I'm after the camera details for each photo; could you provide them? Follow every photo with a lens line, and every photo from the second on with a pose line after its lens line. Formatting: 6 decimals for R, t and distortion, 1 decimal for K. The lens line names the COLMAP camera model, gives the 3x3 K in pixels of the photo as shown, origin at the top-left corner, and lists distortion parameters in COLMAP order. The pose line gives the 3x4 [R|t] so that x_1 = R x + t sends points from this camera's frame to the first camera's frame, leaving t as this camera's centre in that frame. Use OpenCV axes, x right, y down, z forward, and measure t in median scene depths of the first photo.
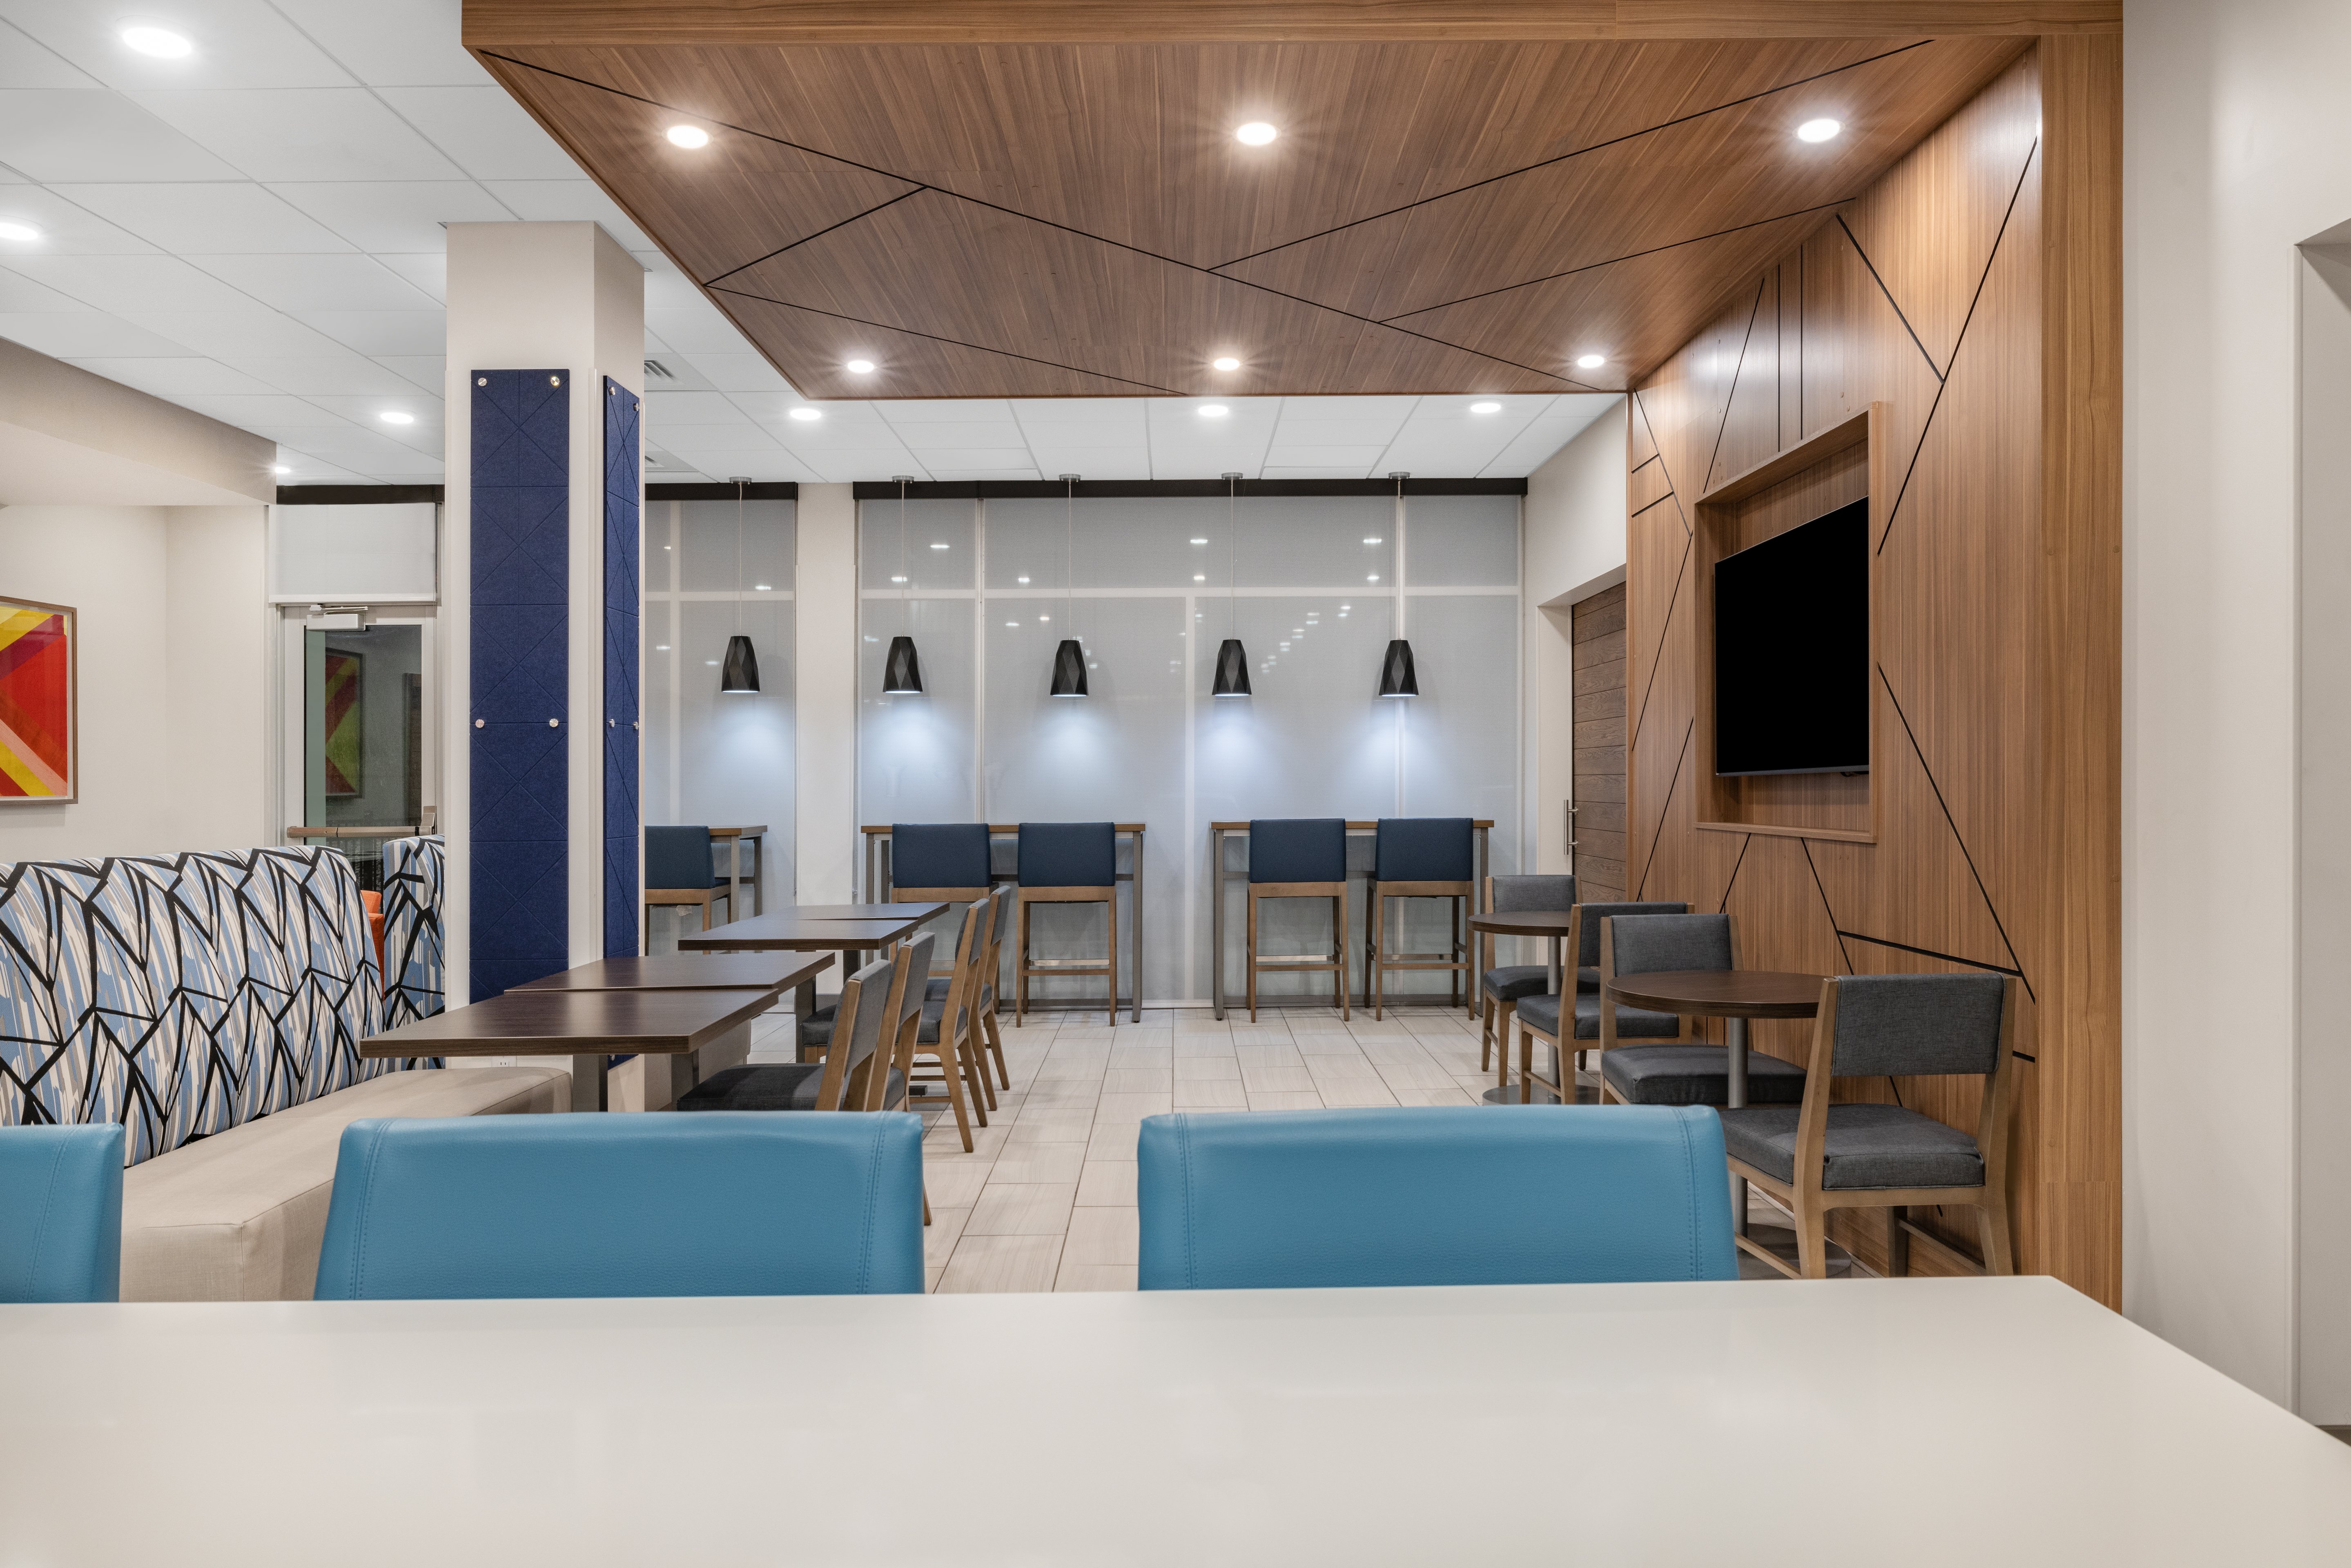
lens RADIAL K [[1658.5, 0, 1183.0], [0, 1658.5, 787.3], [0, 0, 1]] dist [-0.006955, -0.004618]
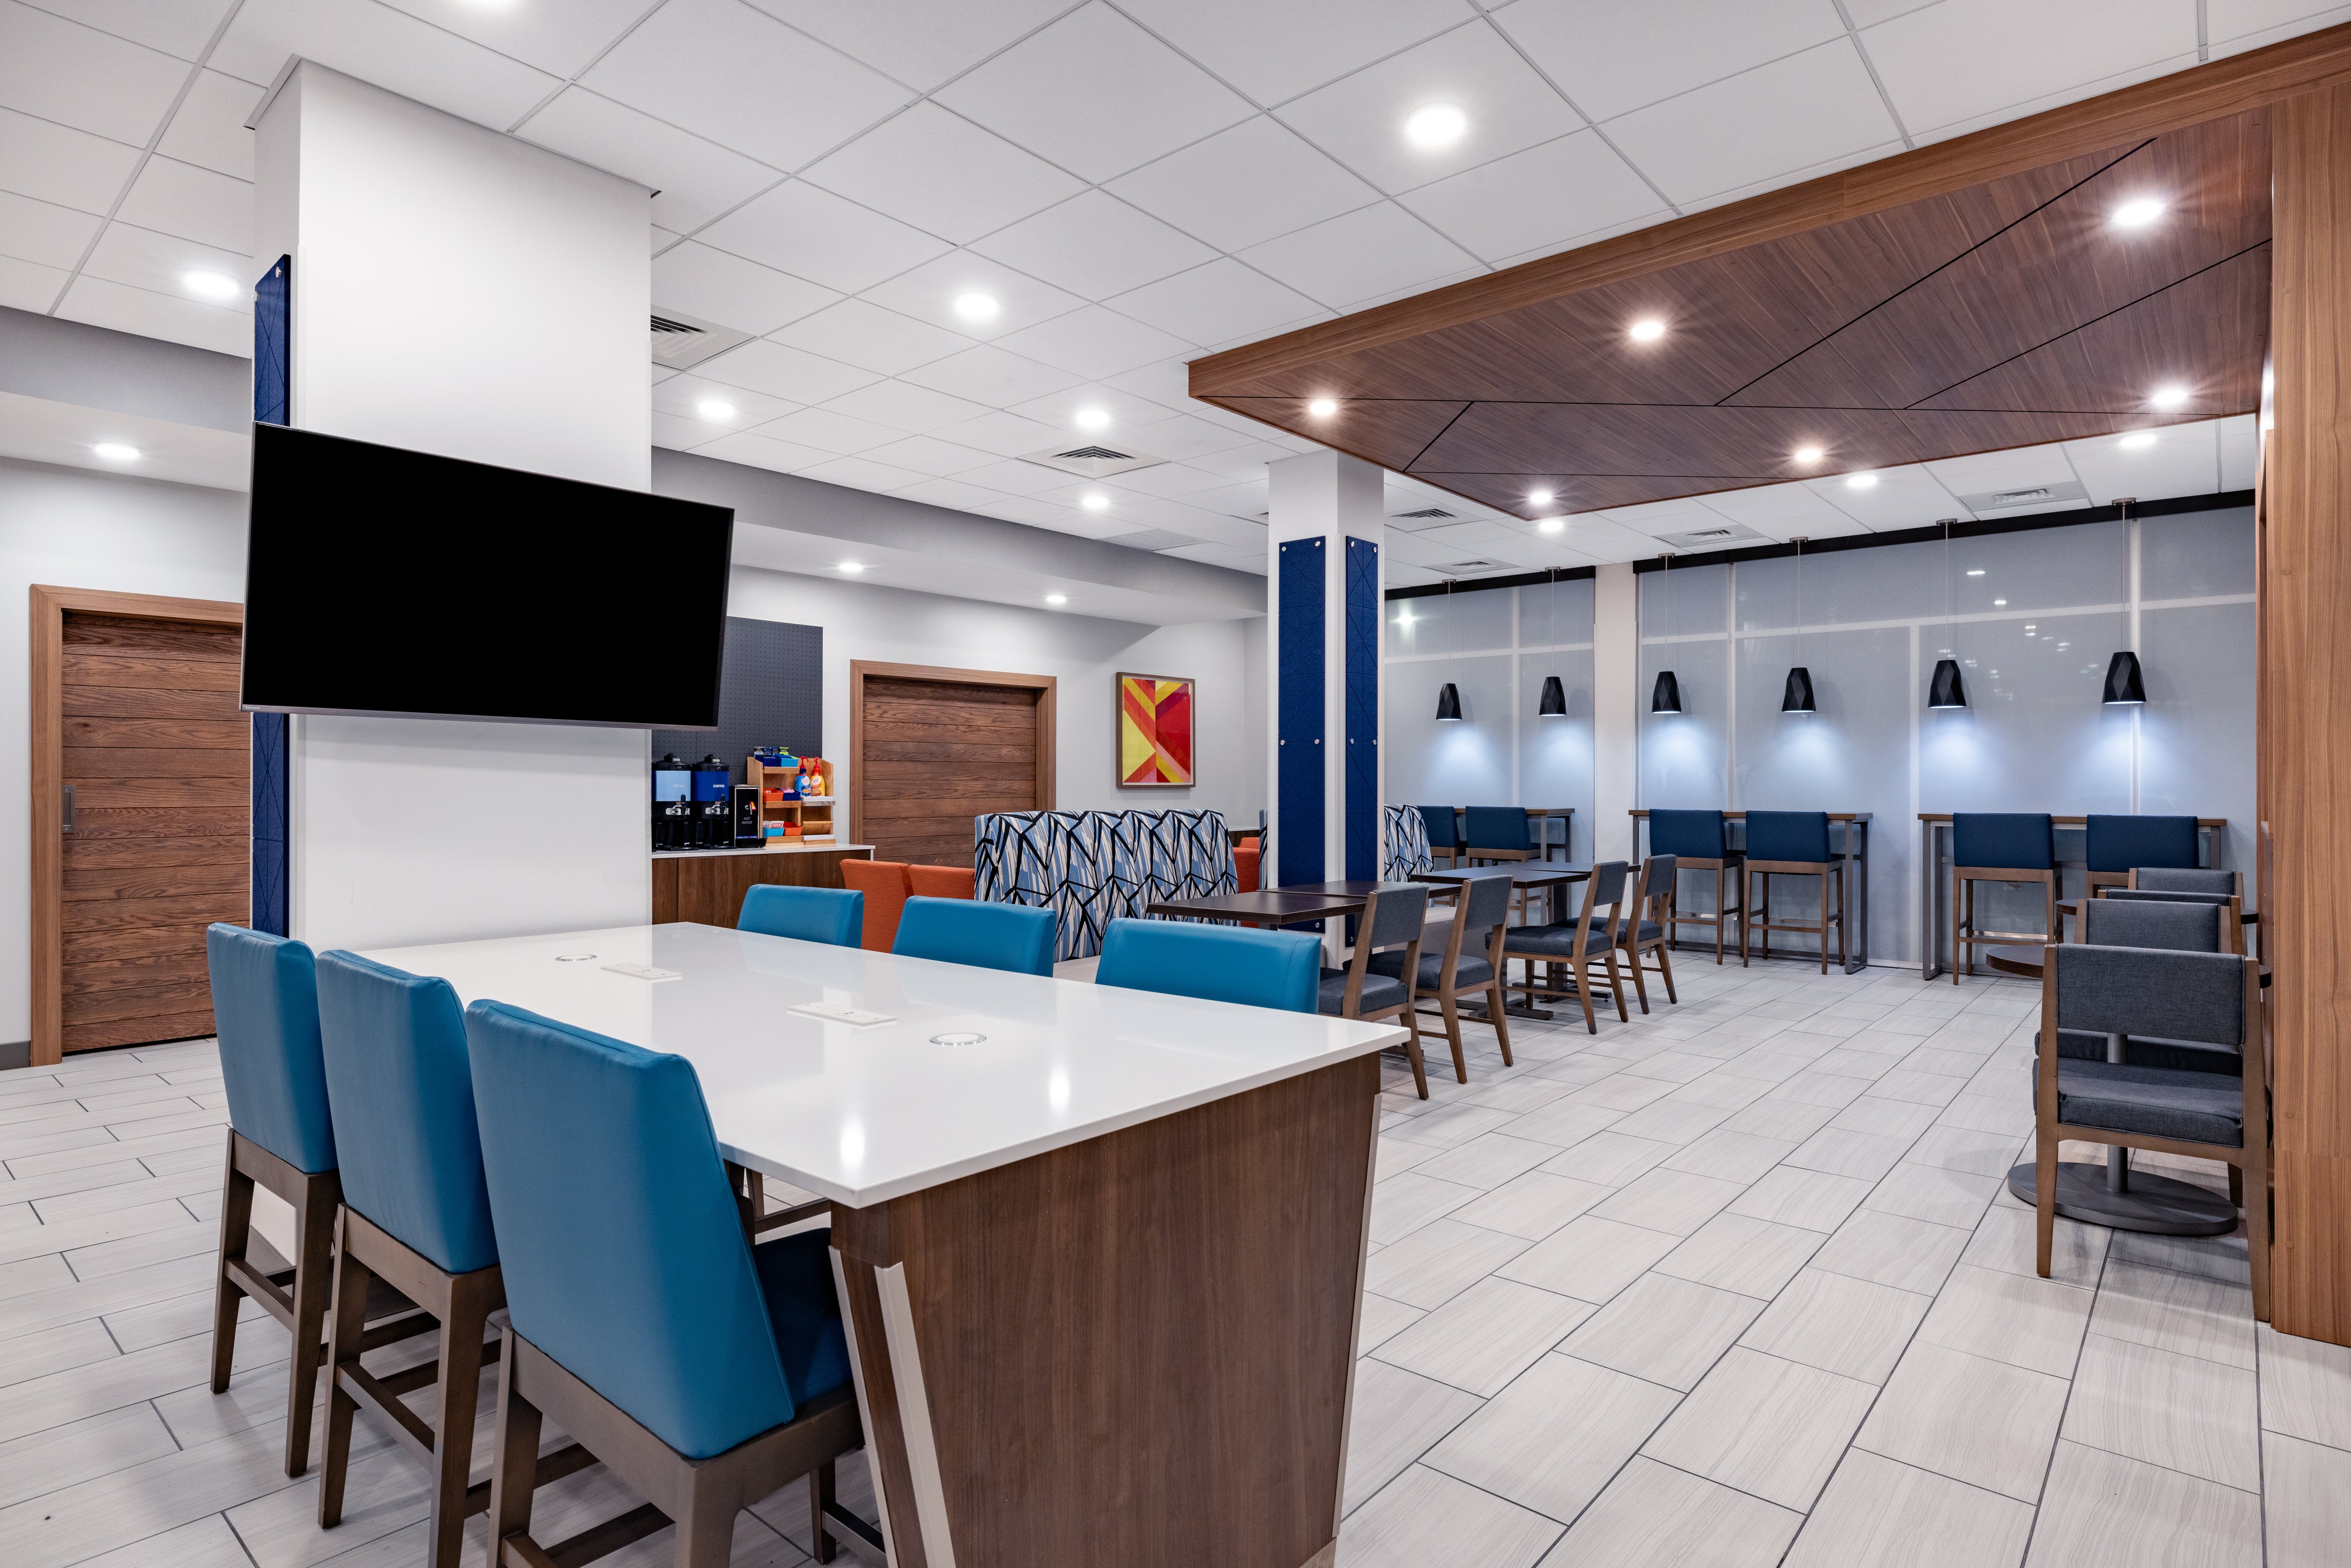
lens RADIAL K [[1354.2, 0, 1172.1], [0, 1354.2, 784.9], [0, 0, 1]] dist [-0.027551, 0.001779]
pose [[0.715204, 0.010168, -0.698842, 0.318870], [-0.009409, 0.999944, 0.004920, 0.000393], [0.698852, 0.003056, 0.715260, -0.072535]]
